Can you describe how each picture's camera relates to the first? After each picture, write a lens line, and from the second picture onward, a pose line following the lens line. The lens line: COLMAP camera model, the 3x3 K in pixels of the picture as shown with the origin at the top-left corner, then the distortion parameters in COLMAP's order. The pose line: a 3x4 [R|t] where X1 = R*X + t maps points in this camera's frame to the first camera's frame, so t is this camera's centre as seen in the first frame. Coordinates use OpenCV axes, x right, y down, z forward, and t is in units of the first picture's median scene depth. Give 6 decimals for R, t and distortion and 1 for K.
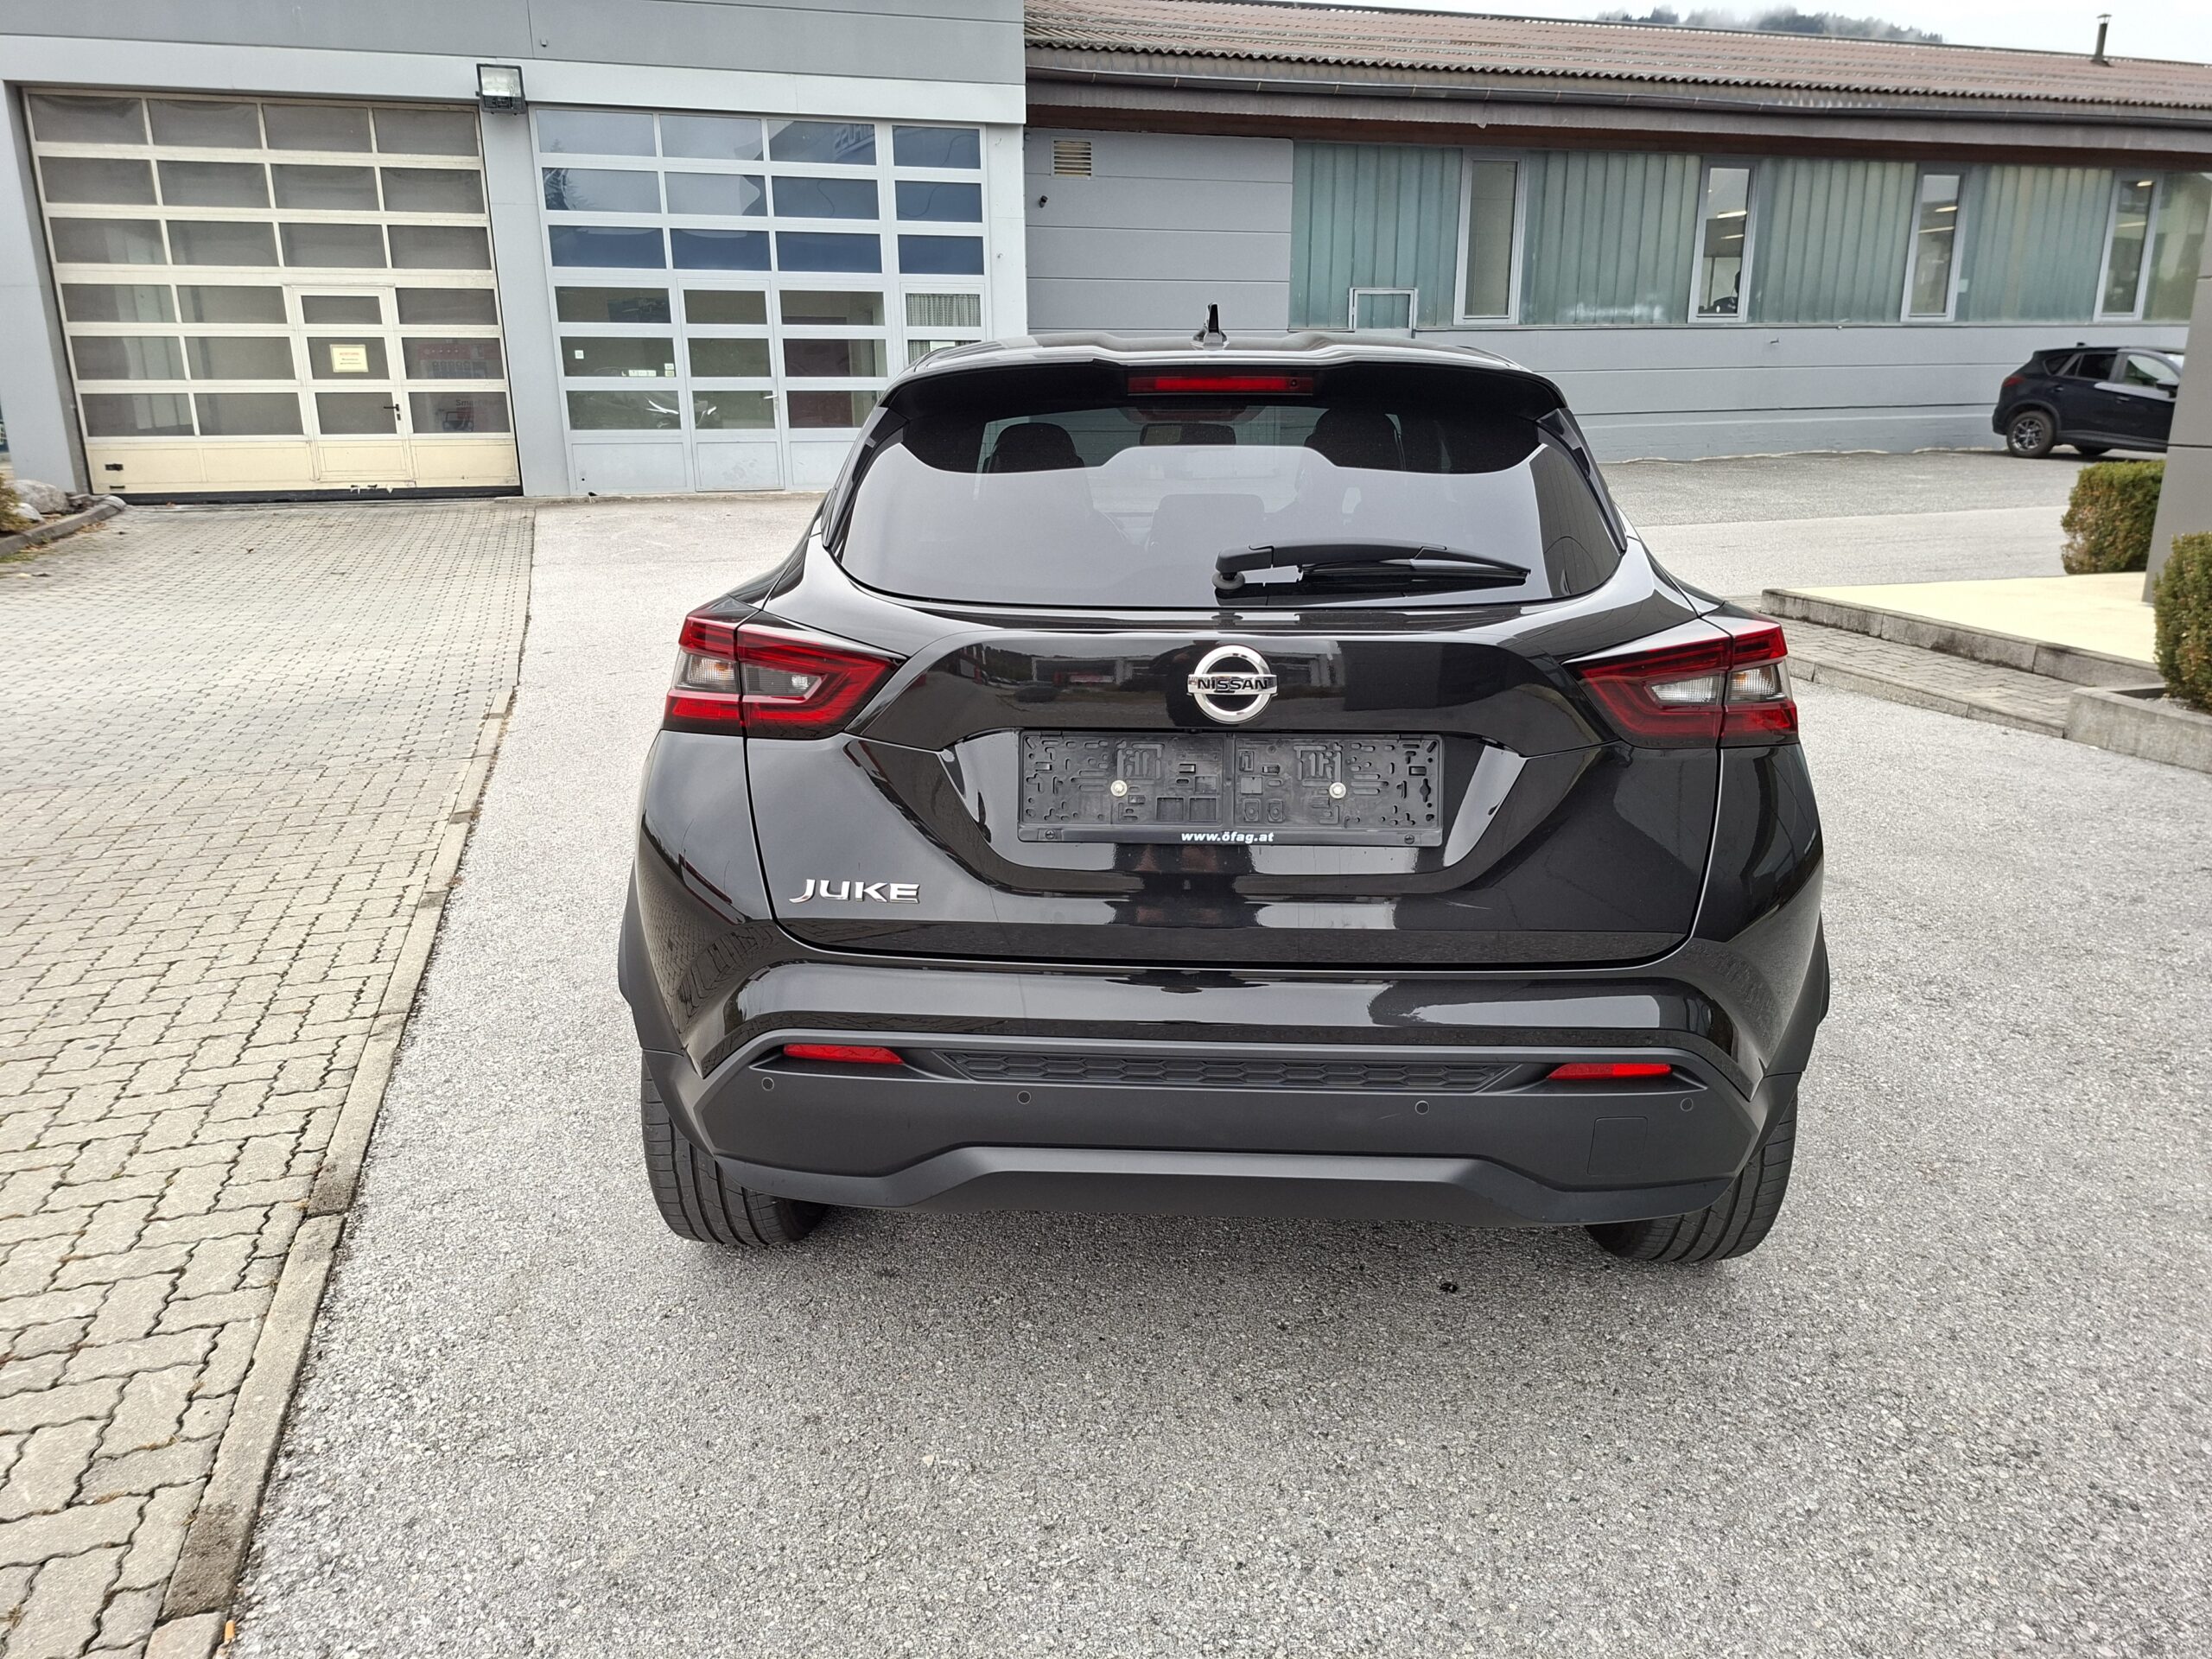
lens RADIAL K [[1592.8, 0, 1097.5], [0, 1592.8, 835.5], [0, 0, 1]] dist [0.062594, -0.075234]
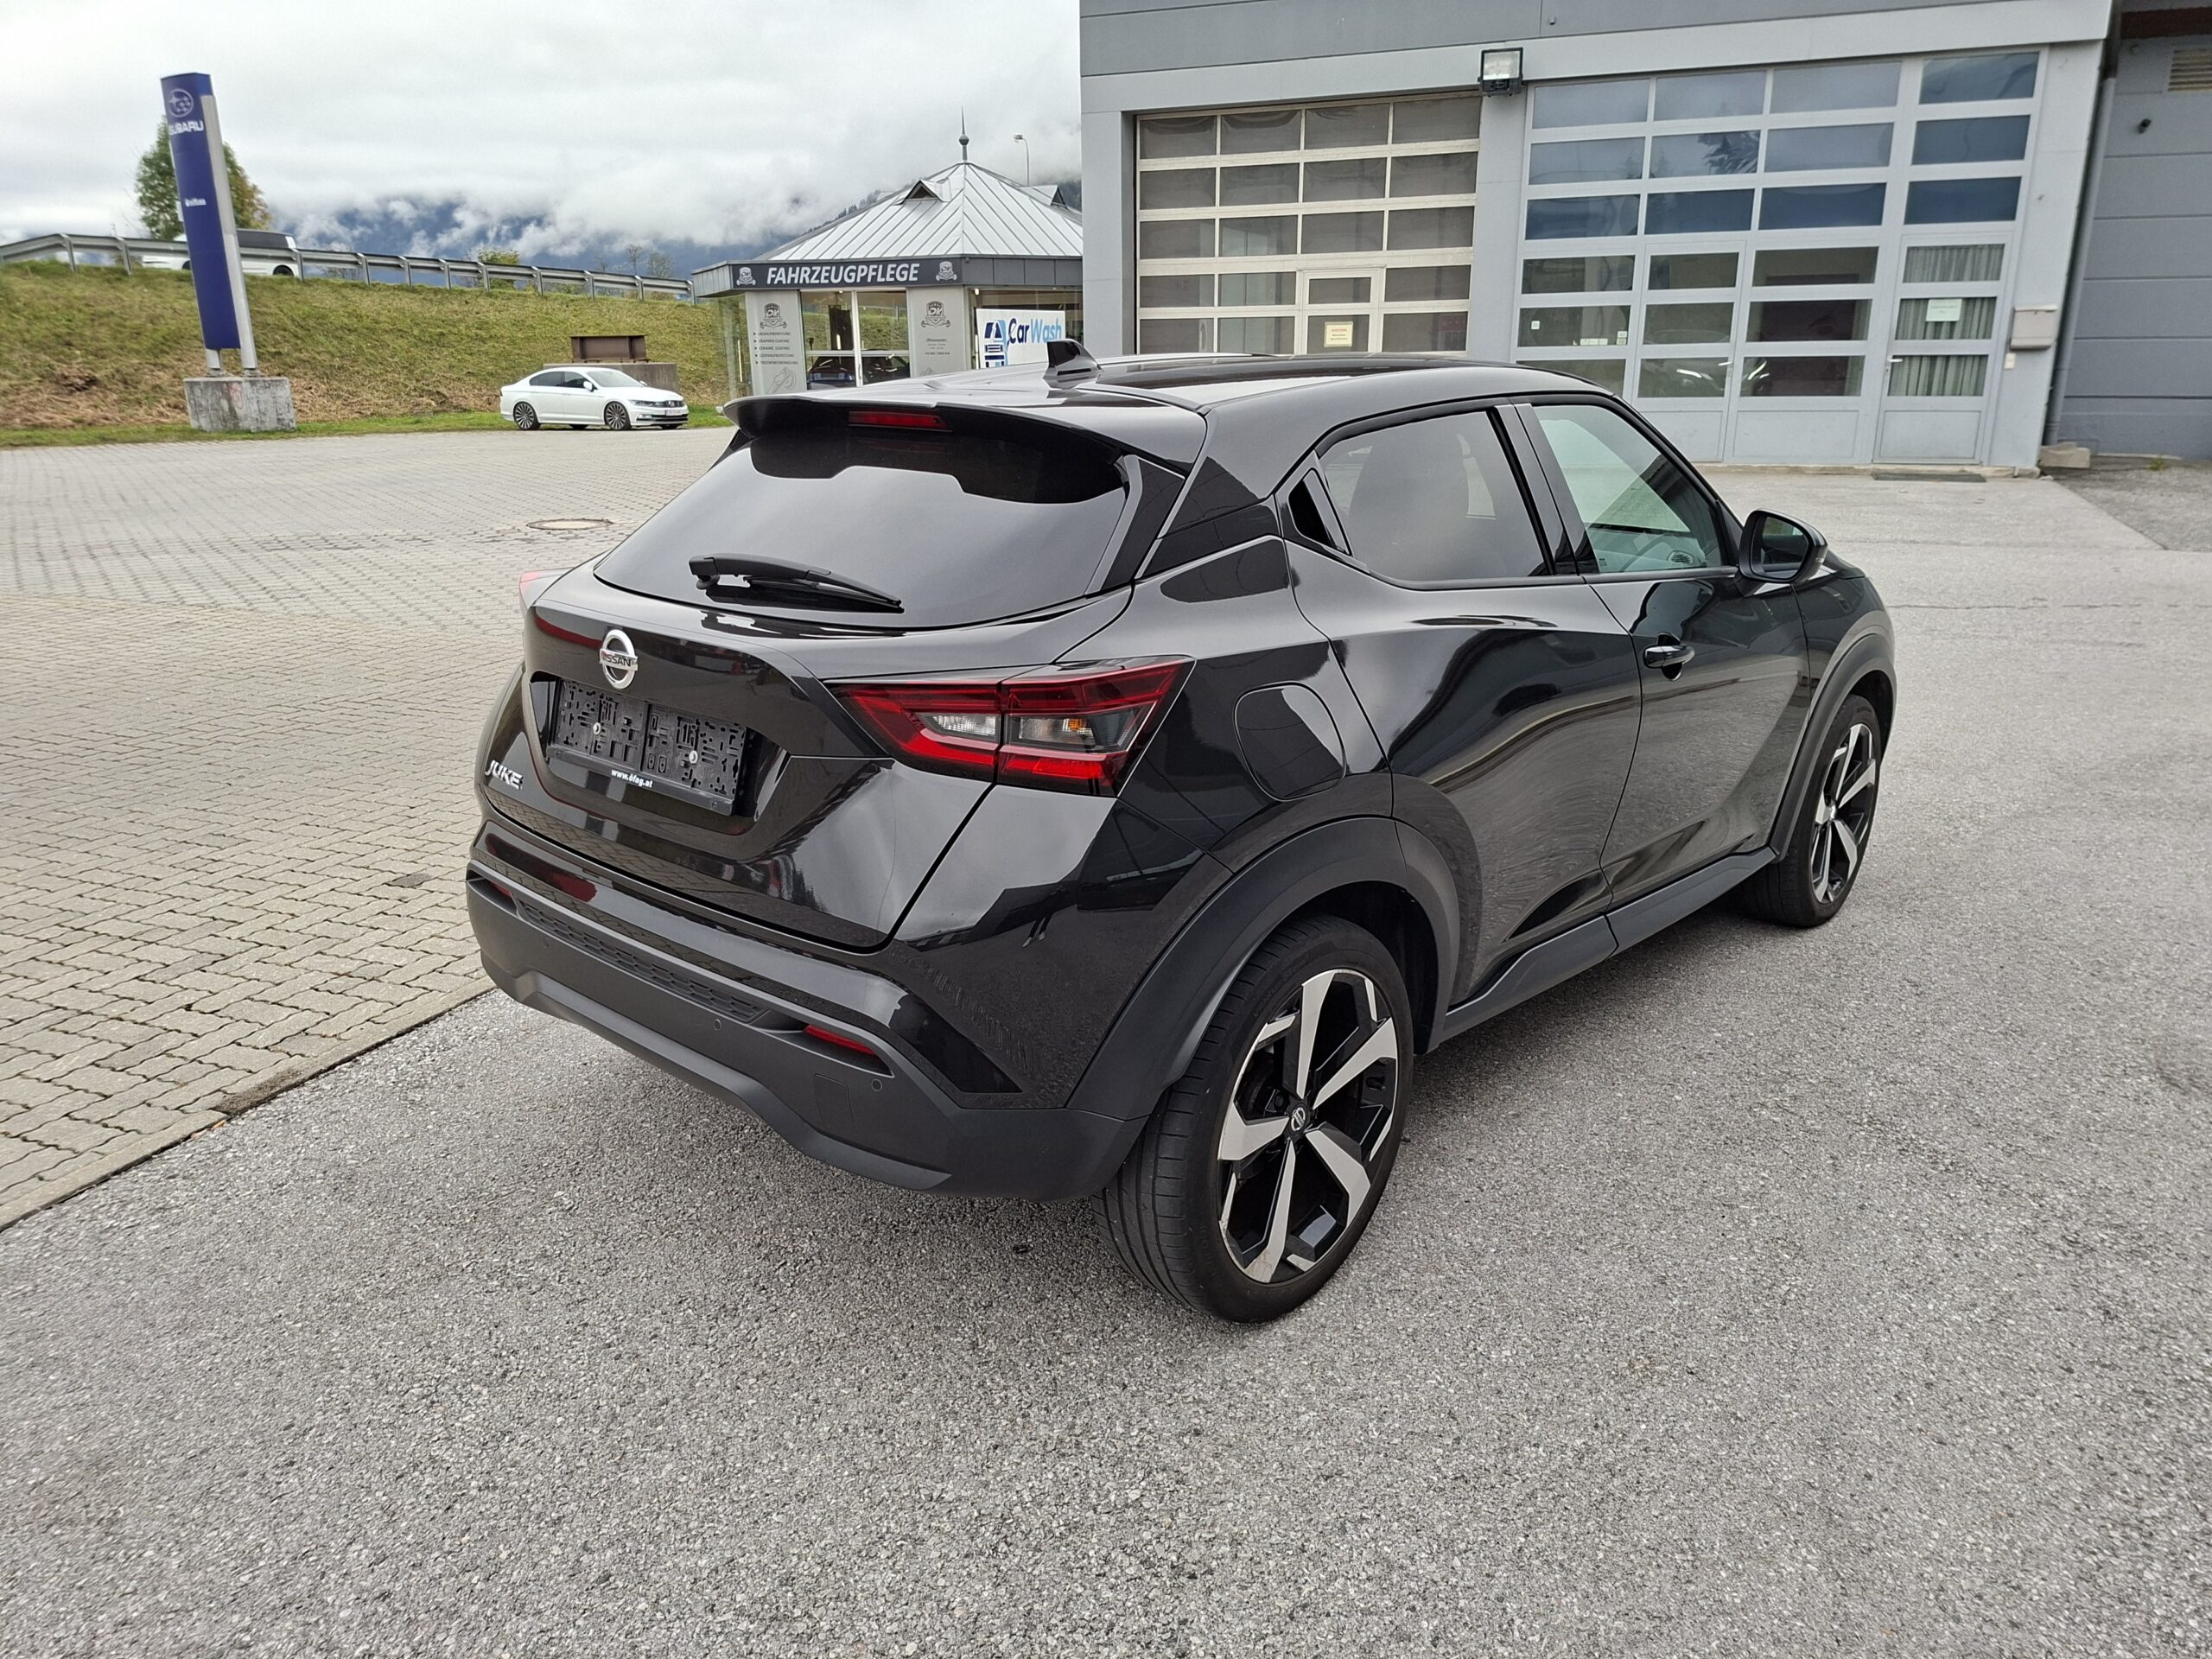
lens RADIAL K [[1592.8, 0, 1095.9], [0, 1592.8, 845.2], [0, 0, 1]] dist [0.062594, -0.075234]
pose [[0.747776, 0.194352, -0.634869, 0.190771], [-0.173371, 0.980180, 0.095859, -0.021526], [0.640917, 0.038387, 0.766650, 0.039304]]
